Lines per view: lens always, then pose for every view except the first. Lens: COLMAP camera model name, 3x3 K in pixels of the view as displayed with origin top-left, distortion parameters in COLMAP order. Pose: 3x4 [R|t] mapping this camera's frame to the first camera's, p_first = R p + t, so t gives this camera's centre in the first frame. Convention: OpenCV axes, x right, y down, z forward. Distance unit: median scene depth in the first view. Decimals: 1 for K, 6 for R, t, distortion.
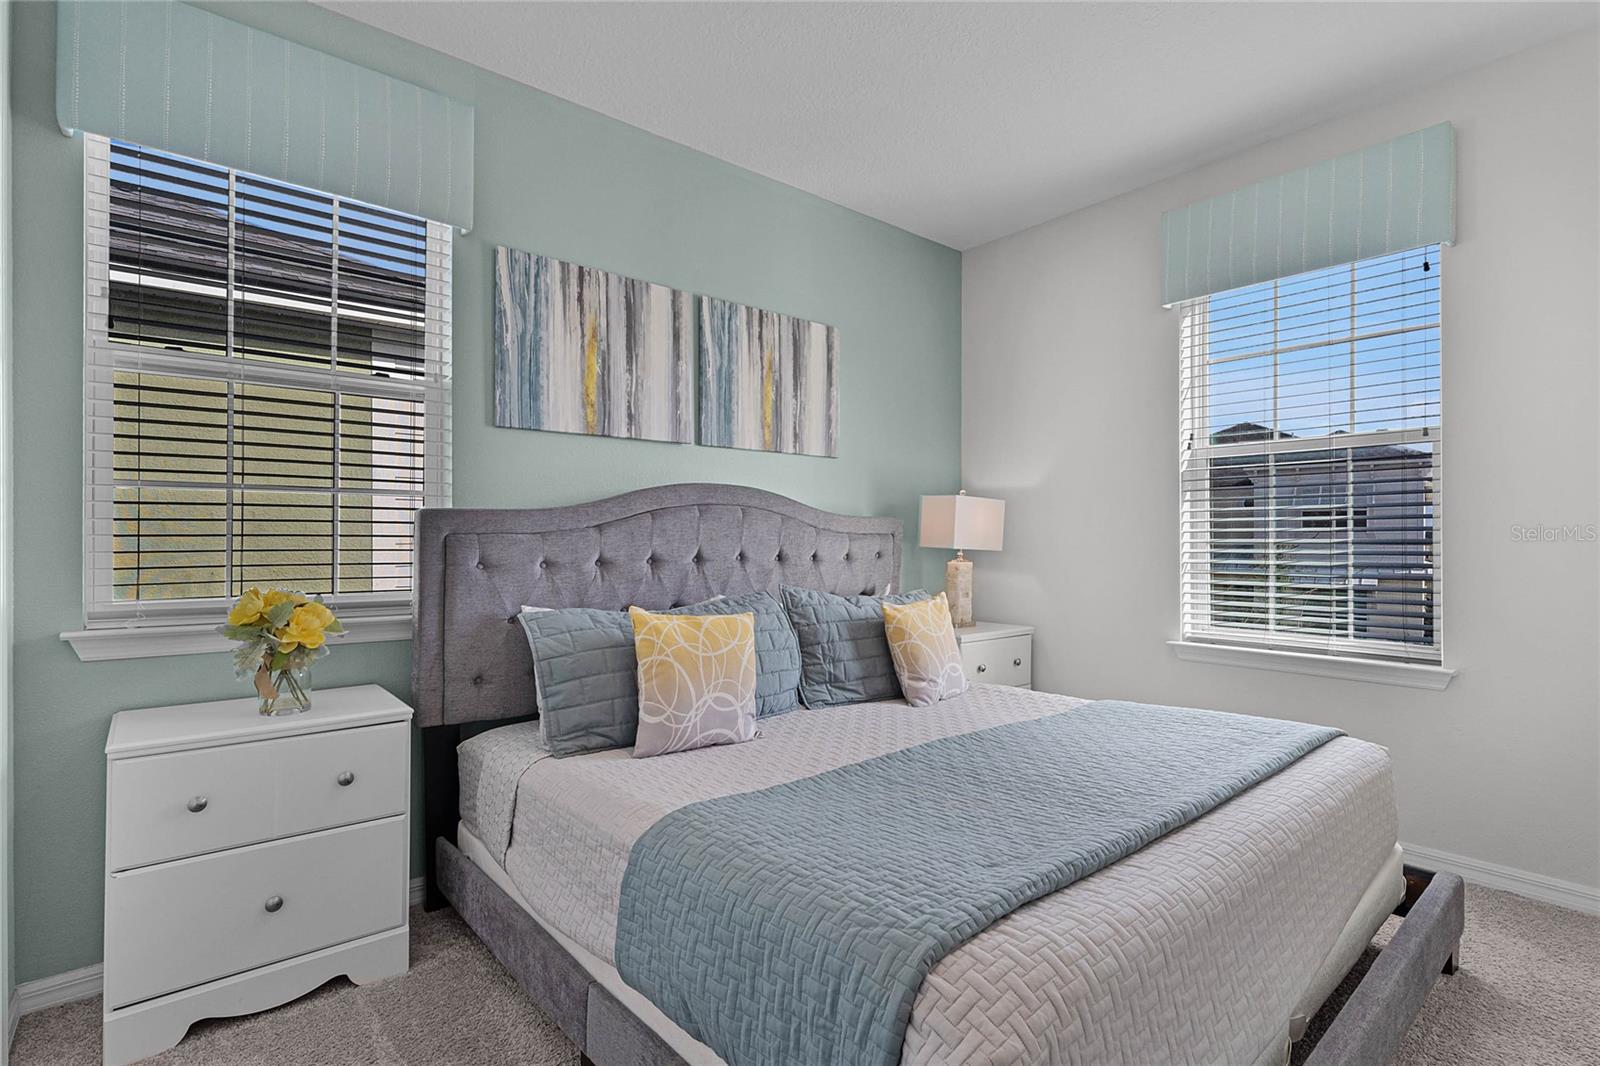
lens RADIAL K [[762.8, 0, 800.0], [0, 762.8, 533.0], [0, 0, 1]] dist [0.001122, -0.000140]
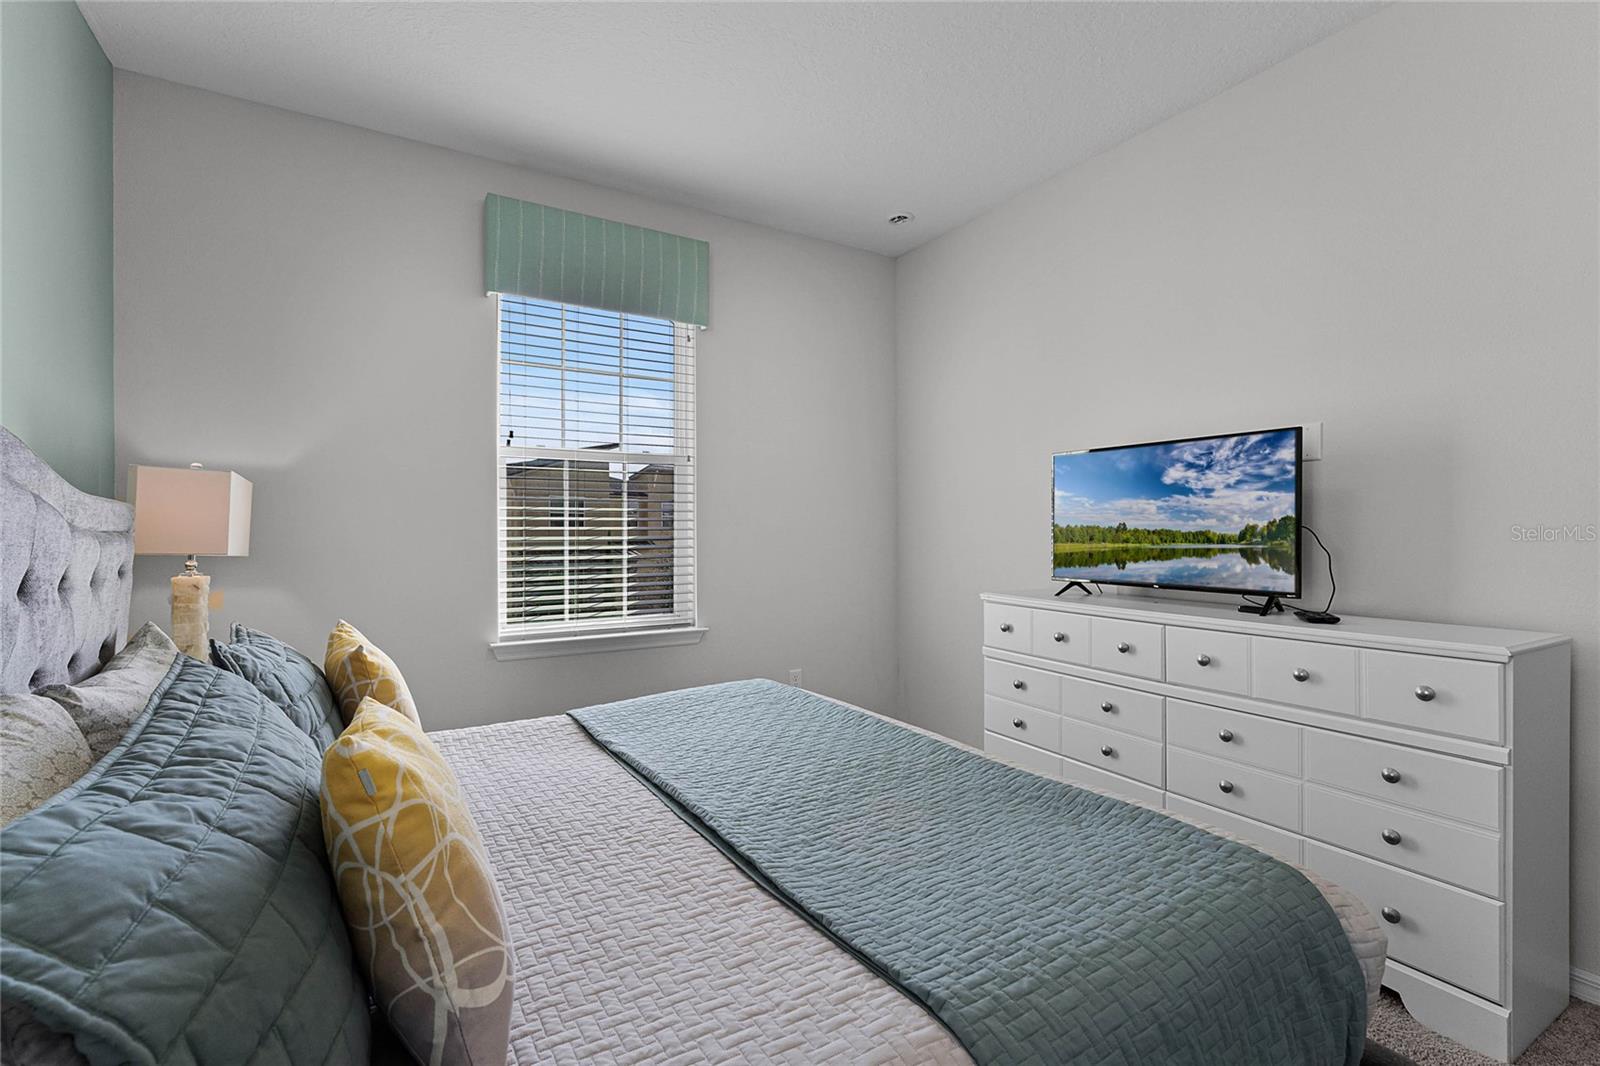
lens RADIAL K [[708.7, 0, 800.0], [0, 708.7, 533.0], [0, 0, 1]] dist [0.000371, -0.000004]
pose [[0.163609, 0.000804, 0.986525, -0.386180], [-0.002312, 0.999997, -0.000431, 0.002264], [-0.986523, -0.002210, 0.163610, 0.561412]]
